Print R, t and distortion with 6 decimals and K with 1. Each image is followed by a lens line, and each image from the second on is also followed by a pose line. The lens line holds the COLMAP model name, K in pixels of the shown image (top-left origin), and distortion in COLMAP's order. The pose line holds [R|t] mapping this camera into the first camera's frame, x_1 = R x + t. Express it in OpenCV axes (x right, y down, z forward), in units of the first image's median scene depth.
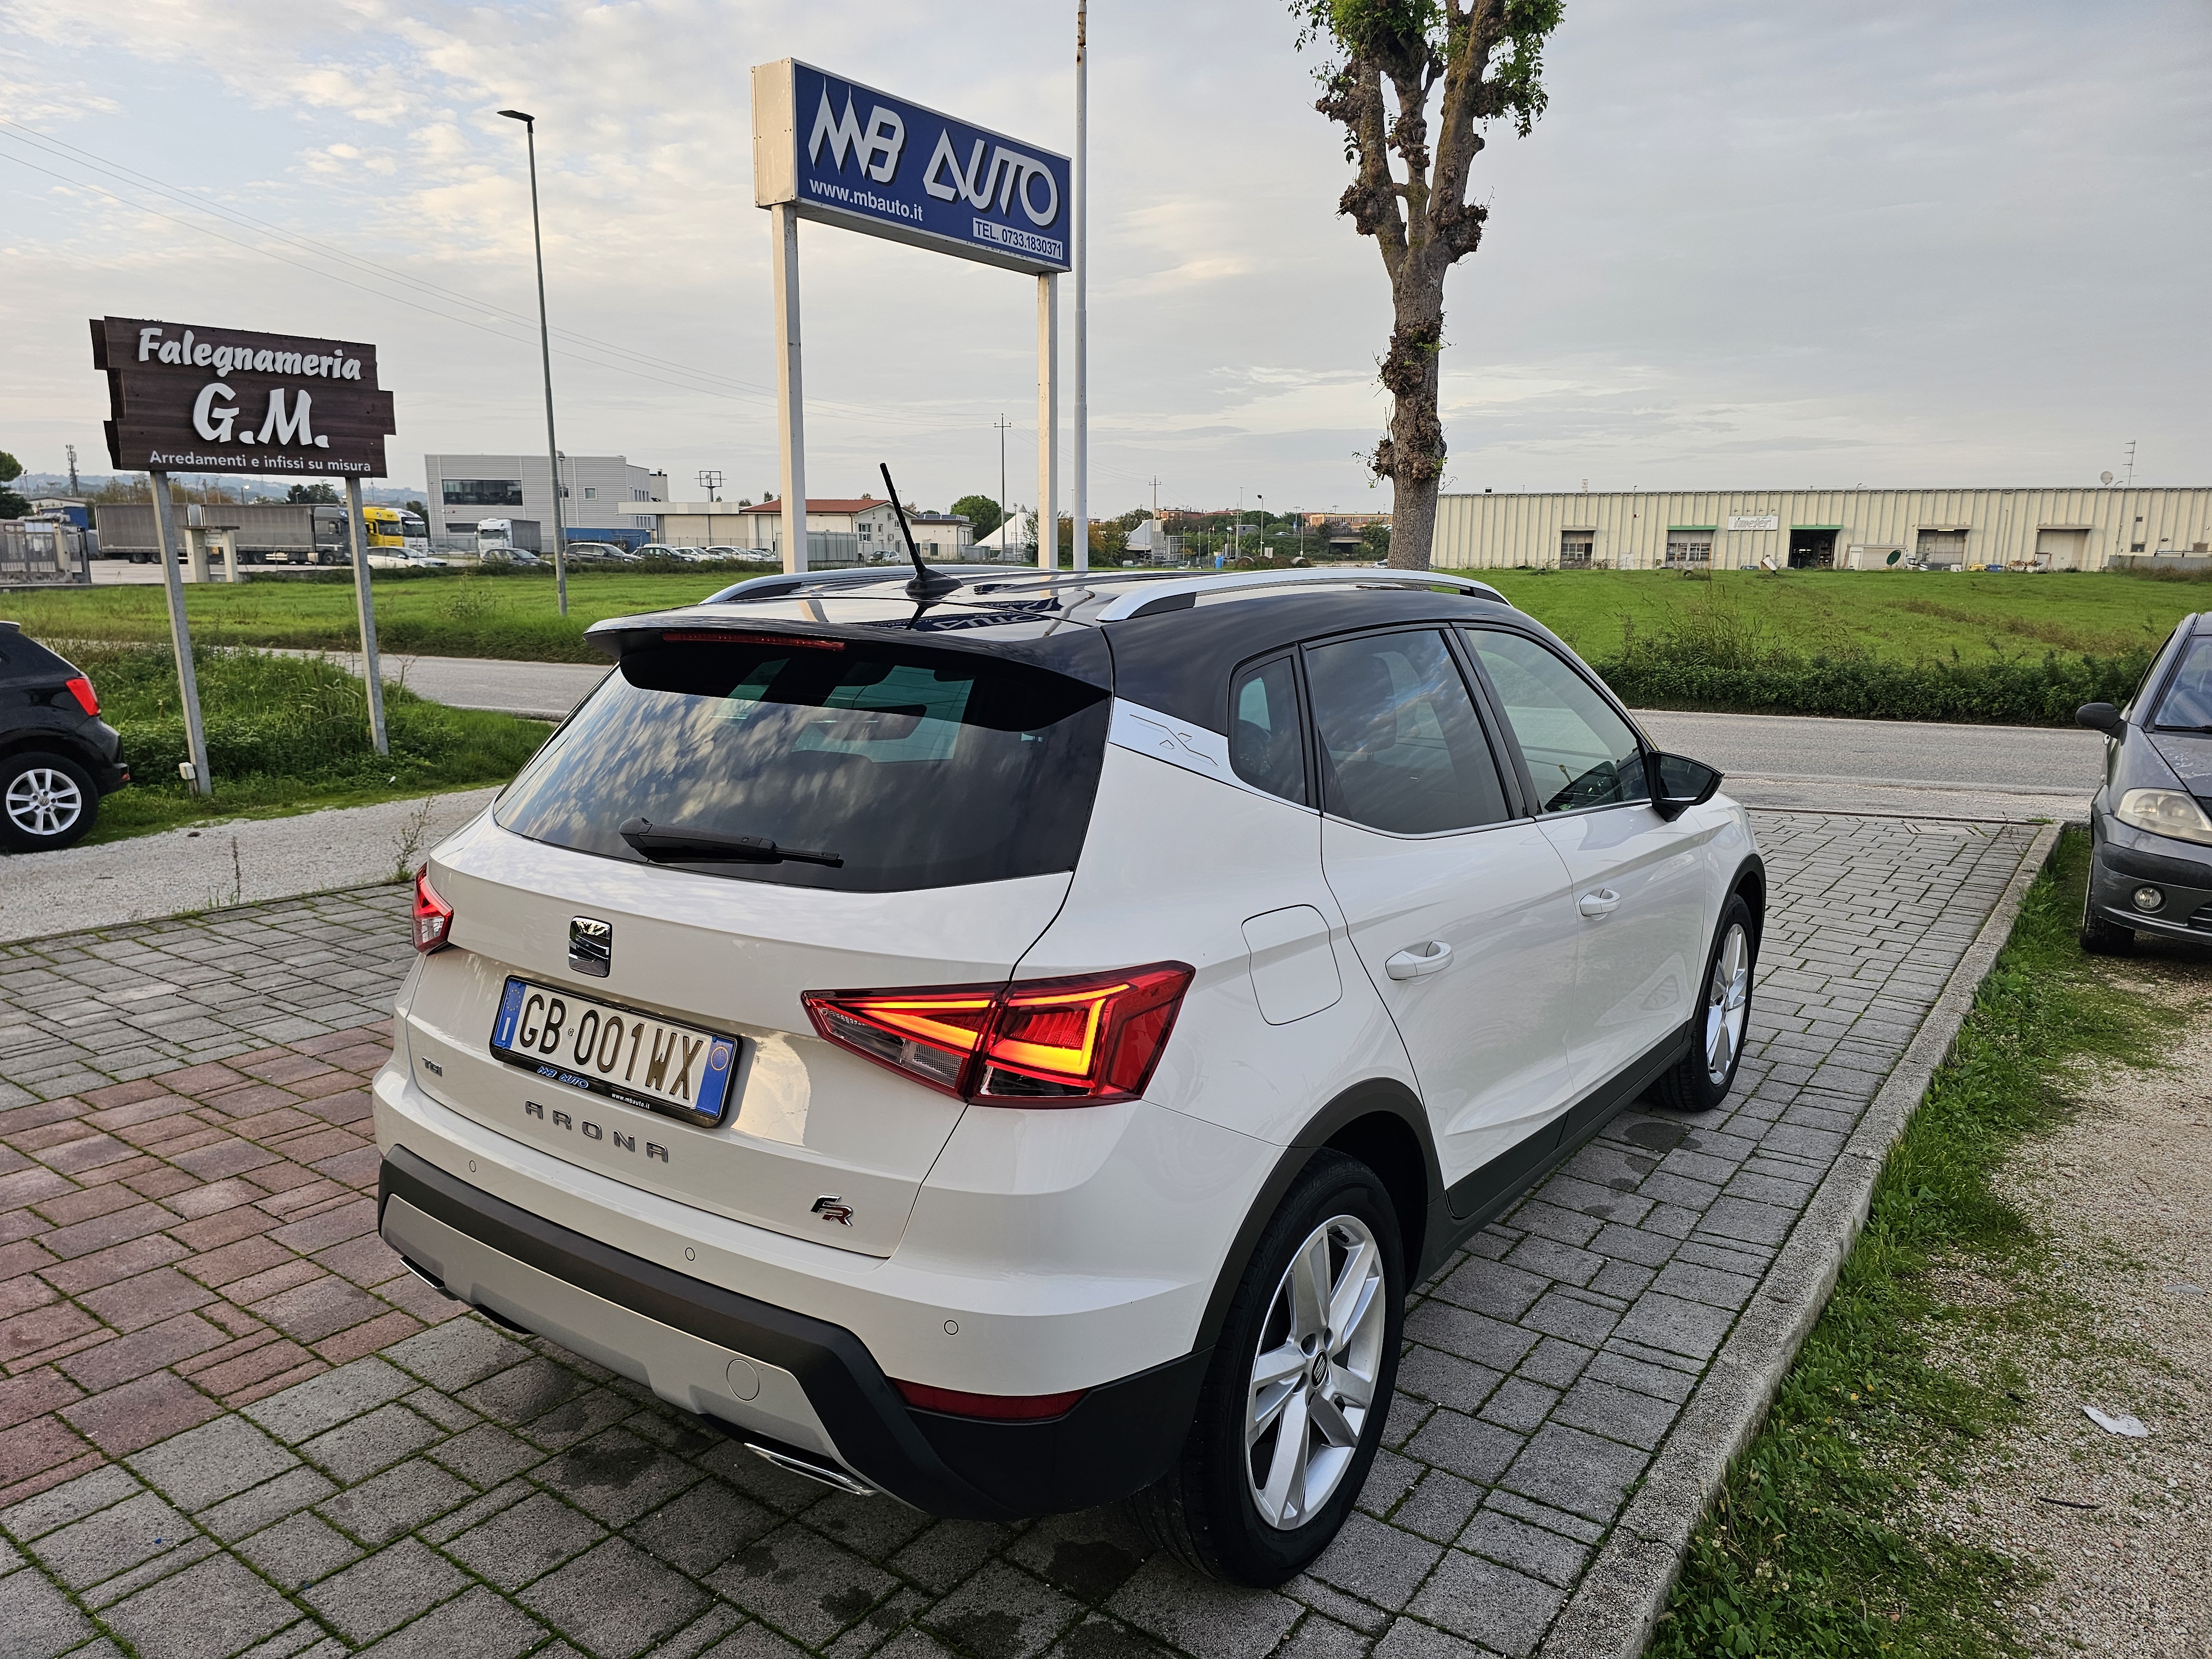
lens RADIAL K [[1478.0, 0, 1081.3], [0, 1478.0, 853.2], [0, 0, 1]] dist [0.049967, -0.046770]
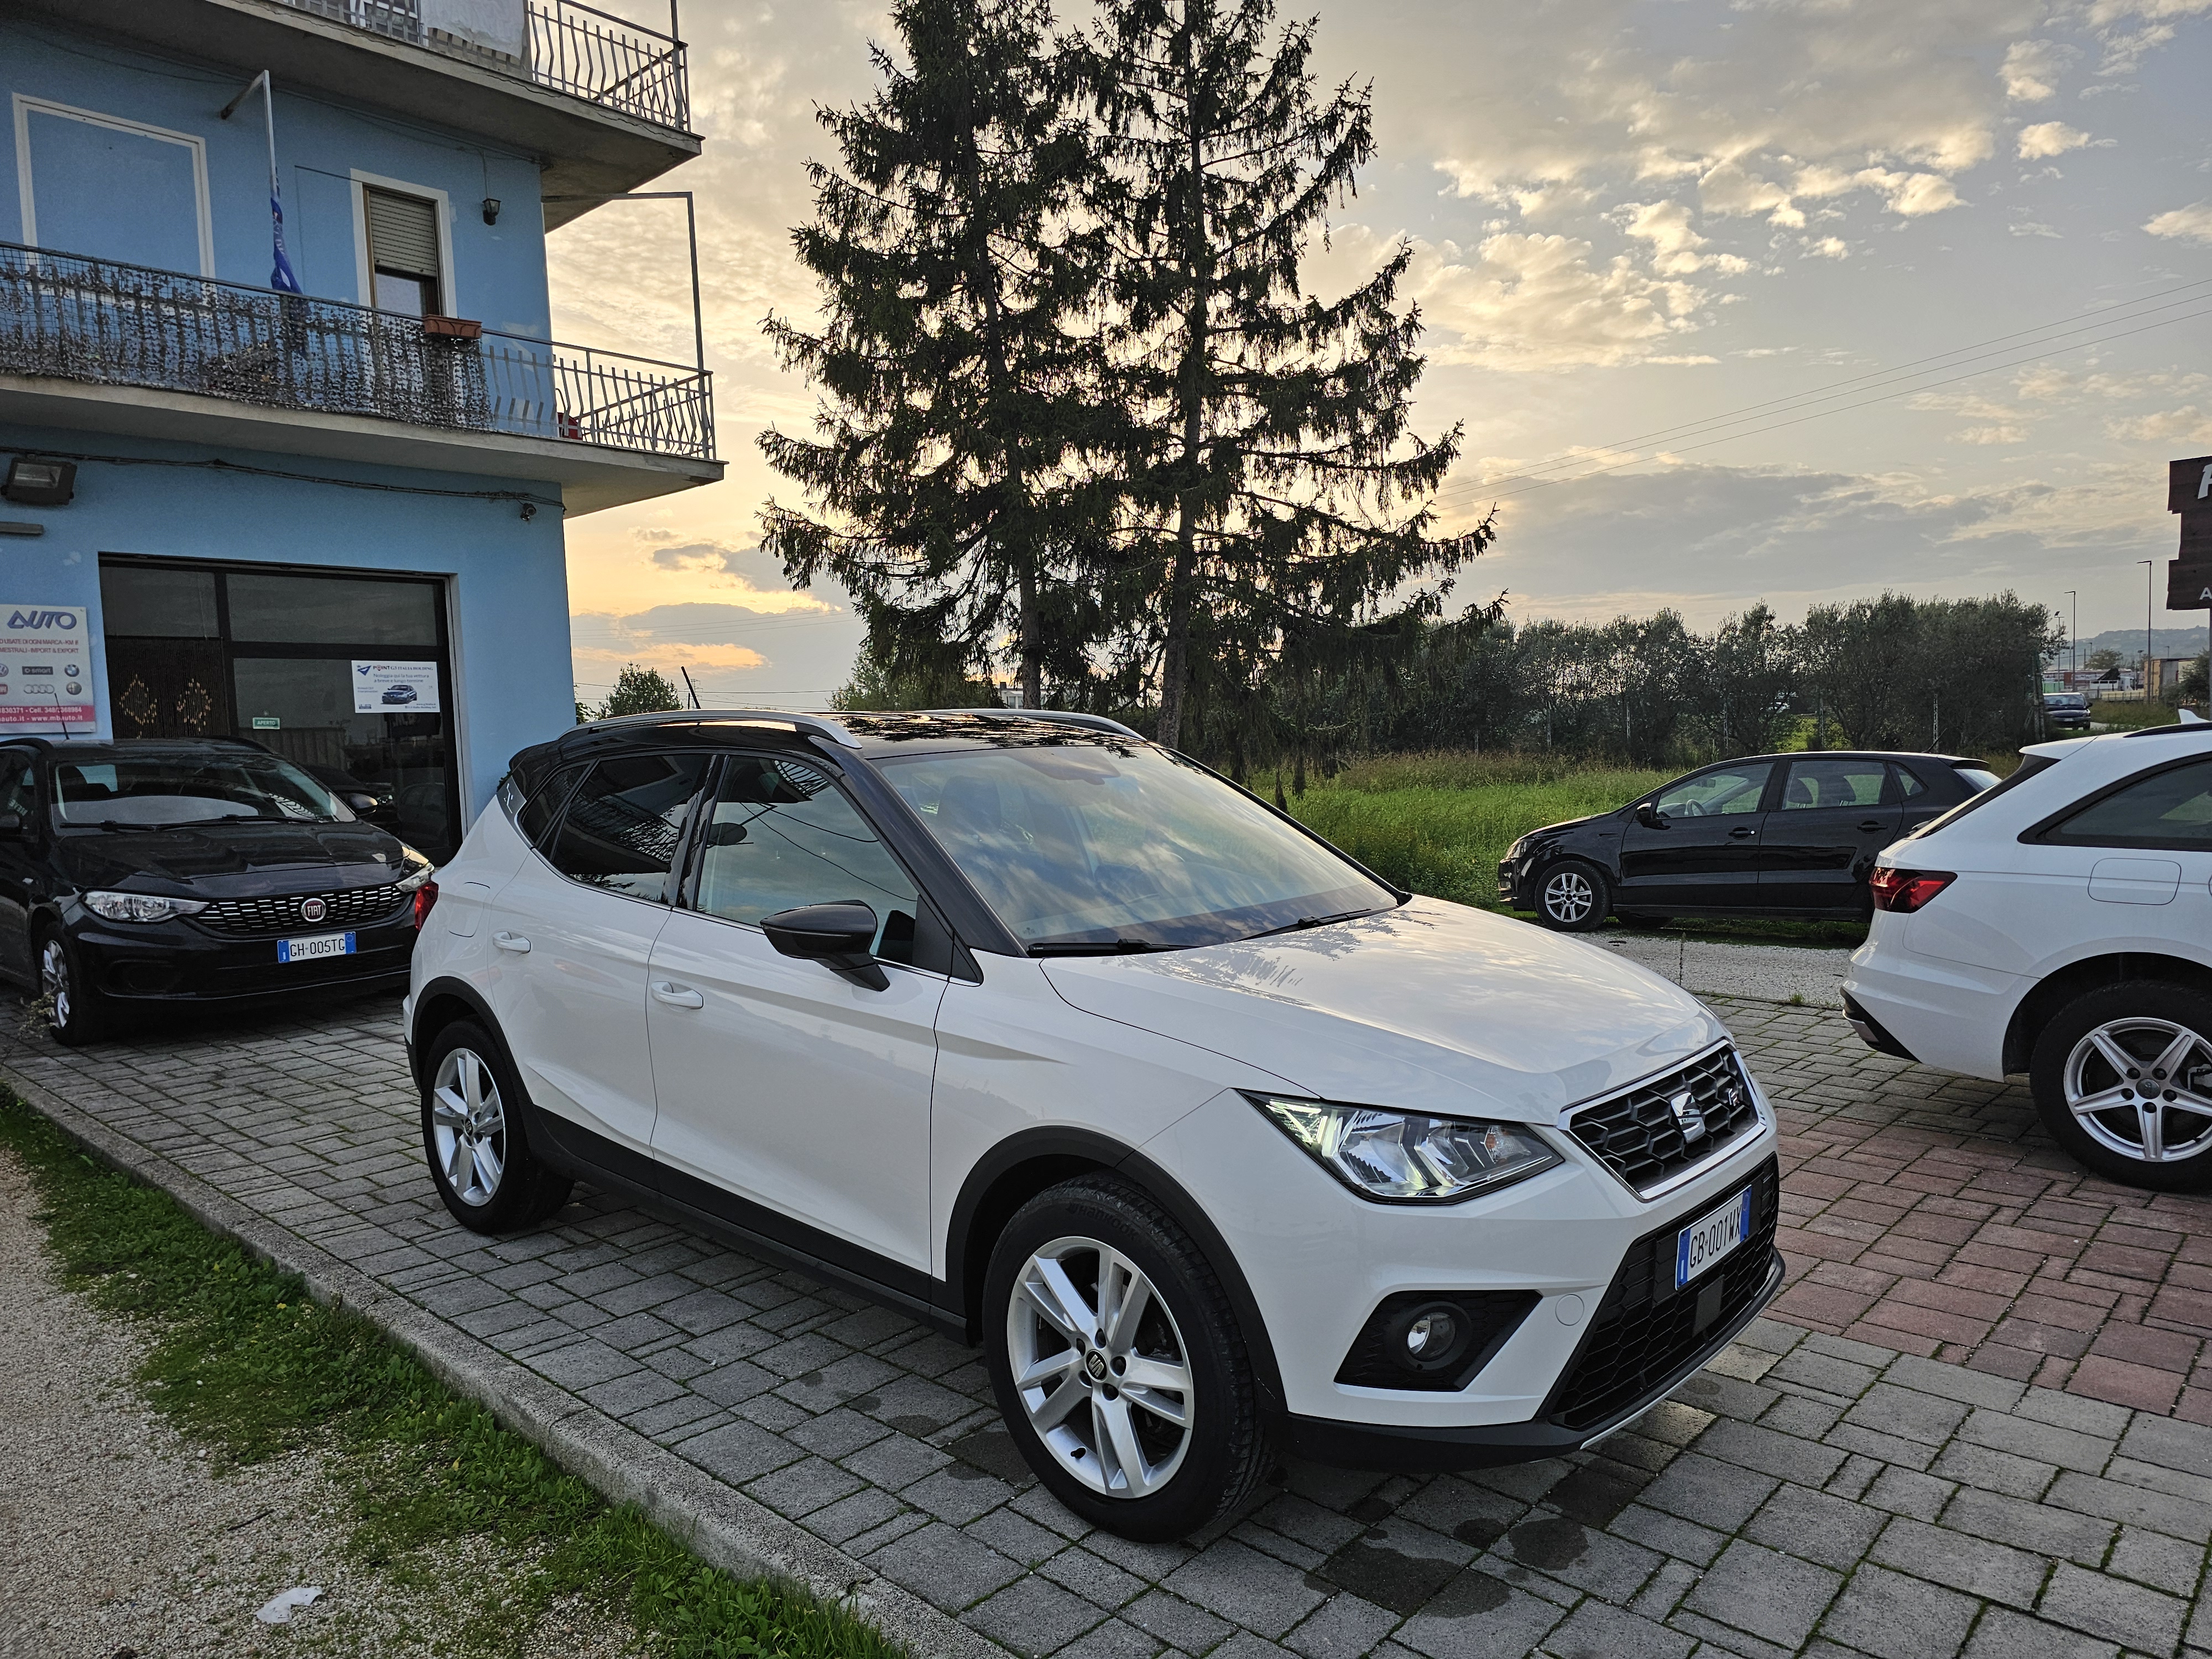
lens RADIAL K [[1478.0, 0, 1118.3], [0, 1478.0, 850.1], [0, 0, 1]] dist [0.049967, -0.046770]
pose [[-0.107789, 0.075611, -0.991294, 1.142065], [-0.168188, 0.981345, 0.093140, -0.190188], [0.979844, 0.176763, -0.093061, 1.132060]]
